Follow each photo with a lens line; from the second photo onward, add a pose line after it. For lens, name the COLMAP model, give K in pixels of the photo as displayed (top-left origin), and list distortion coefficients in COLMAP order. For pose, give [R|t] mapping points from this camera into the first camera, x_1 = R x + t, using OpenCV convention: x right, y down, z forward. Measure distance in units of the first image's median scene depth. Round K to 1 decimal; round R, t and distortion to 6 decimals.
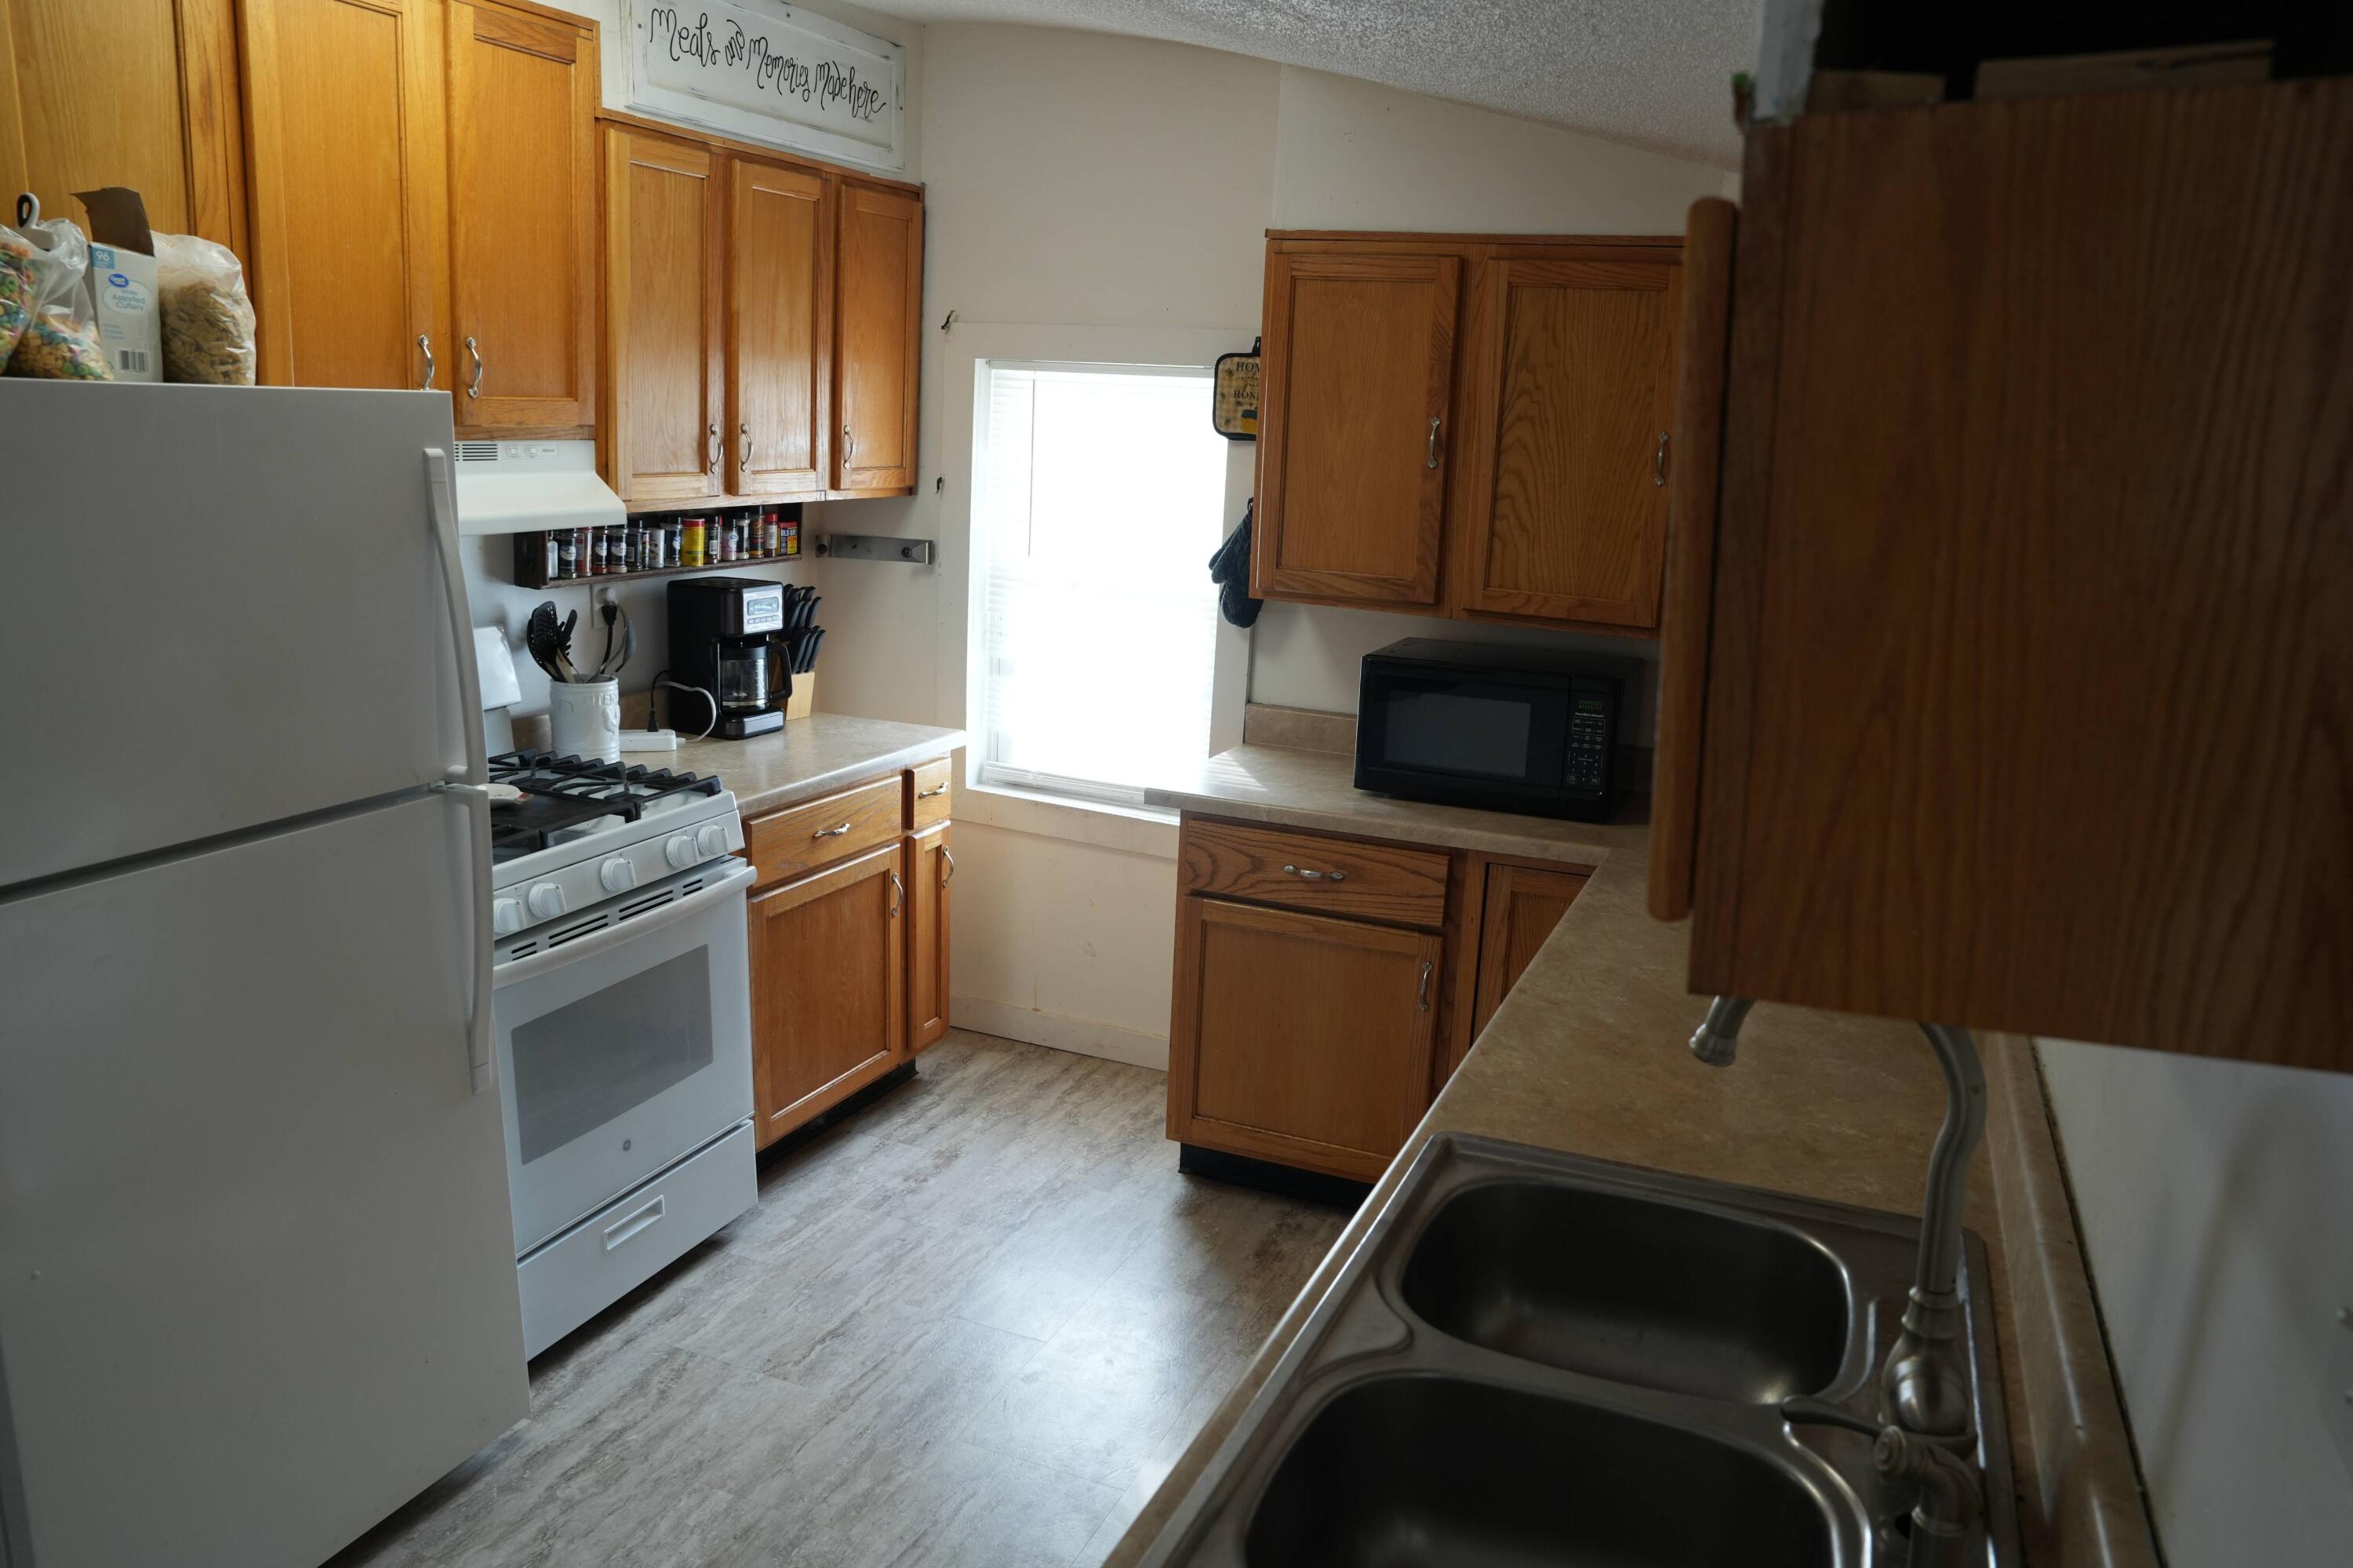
lens RADIAL K [[1626.1, 0, 1175.7], [0, 1626.1, 801.6], [0, 0, 1]] dist [-0.110577, 0.085284]
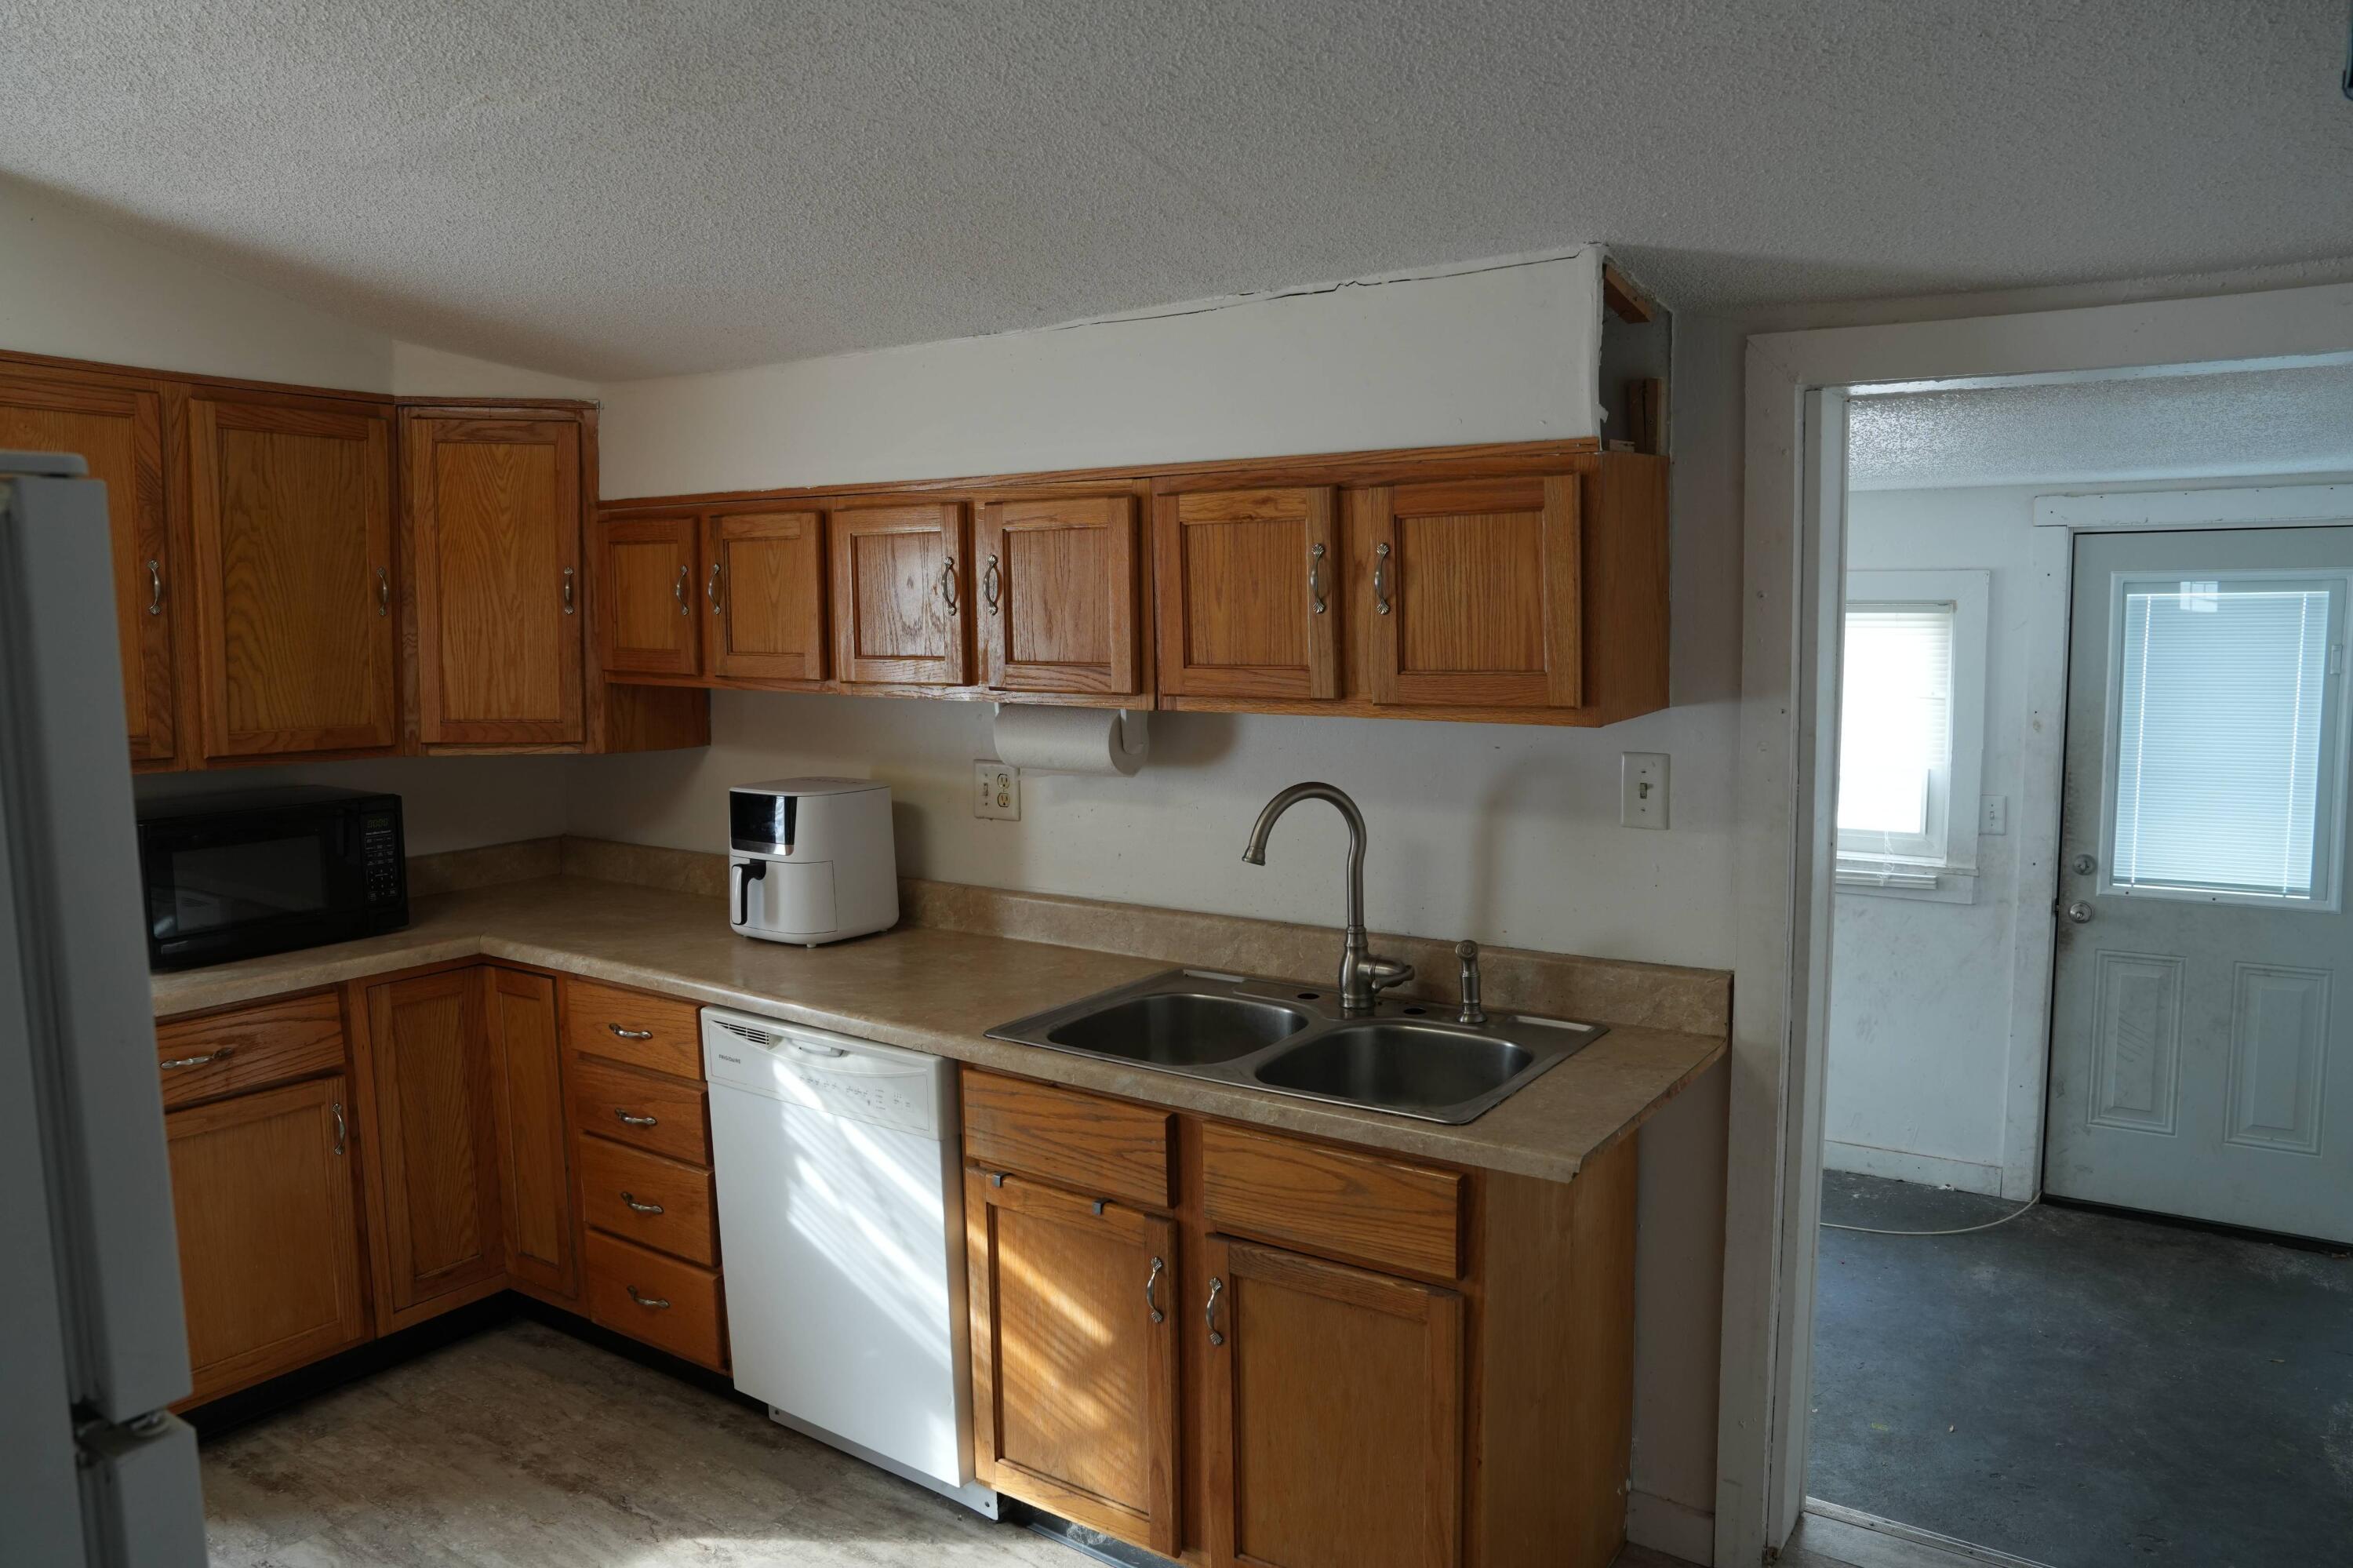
lens RADIAL K [[1626.1, 0, 1175.7], [0, 1626.1, 801.6], [0, 0, 1]] dist [-0.110577, 0.085284]
pose [[0.206191, -0.154983, 0.966160, -0.635251], [0.235735, 0.966164, 0.104675, -0.058522], [-0.949692, 0.206174, 0.235750, 0.248706]]
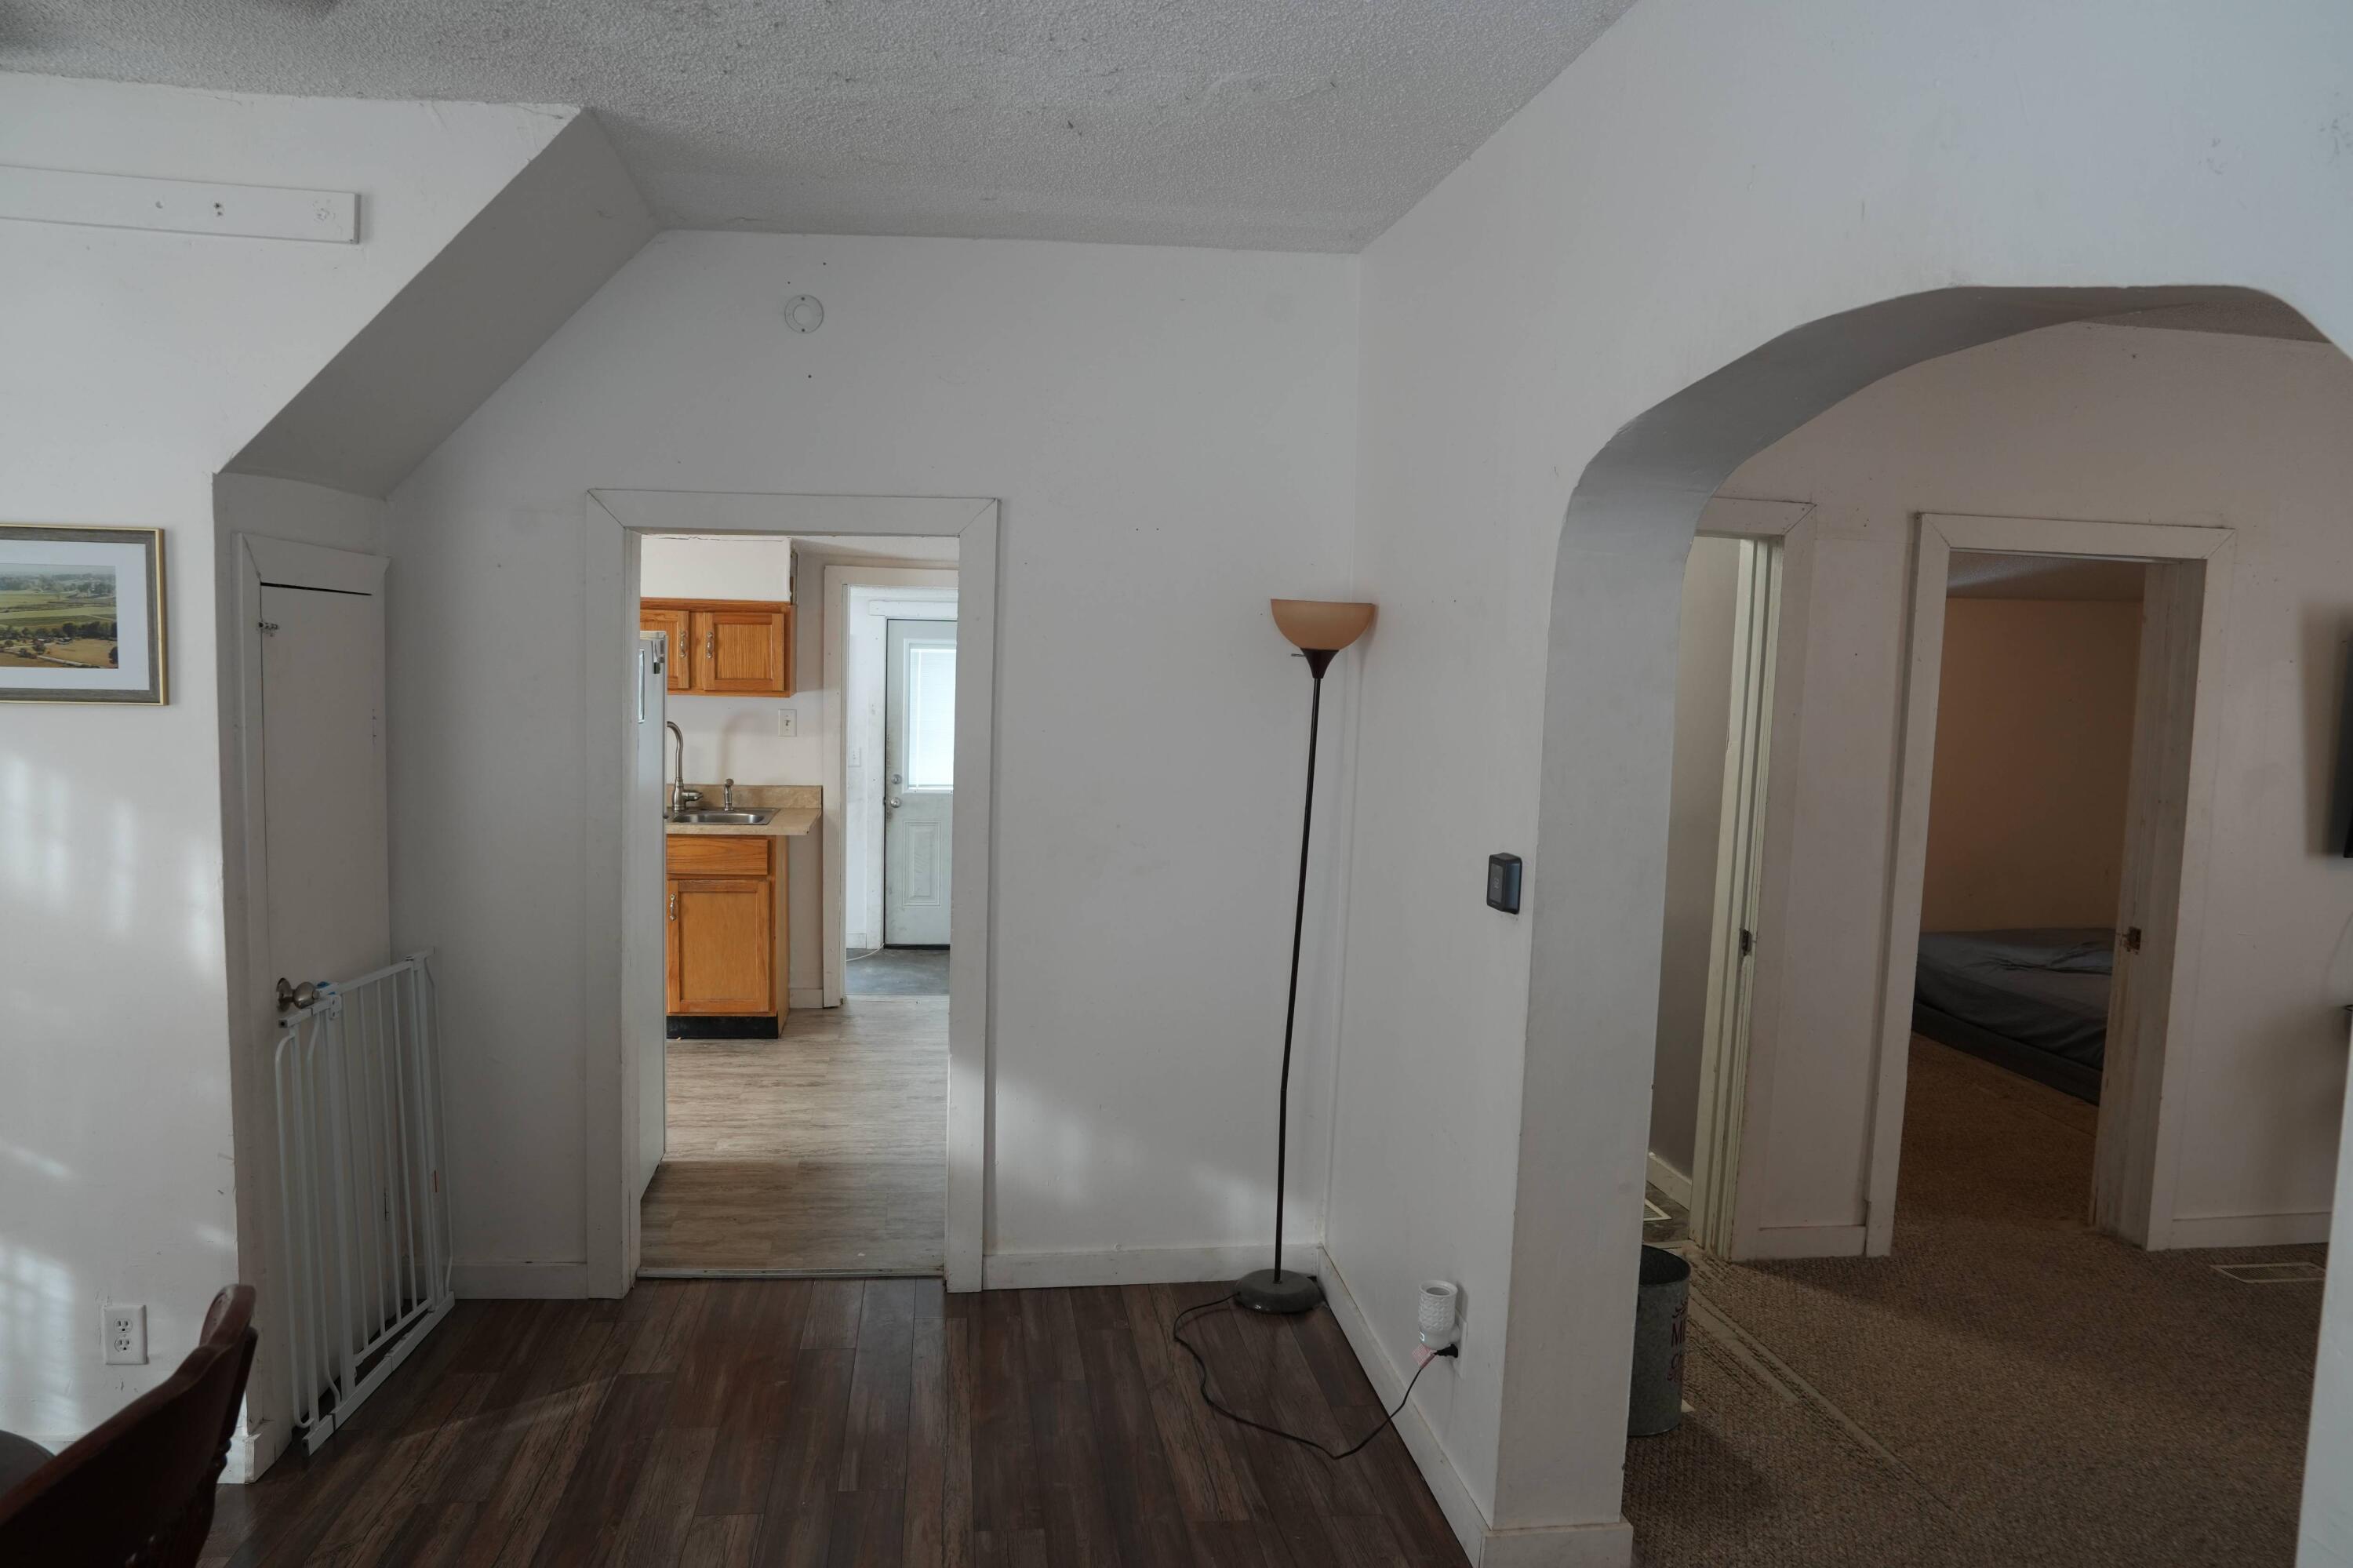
lens RADIAL K [[1626.1, 0, 1175.7], [0, 1626.1, 801.6], [0, 0, 1]] dist [-0.110577, 0.085284]
pose [[-0.512373, -0.134262, 0.848202, -1.616898], [0.142222, 0.960797, 0.237997, -0.215149], [-0.846904, 0.242576, -0.473192, 0.678891]]
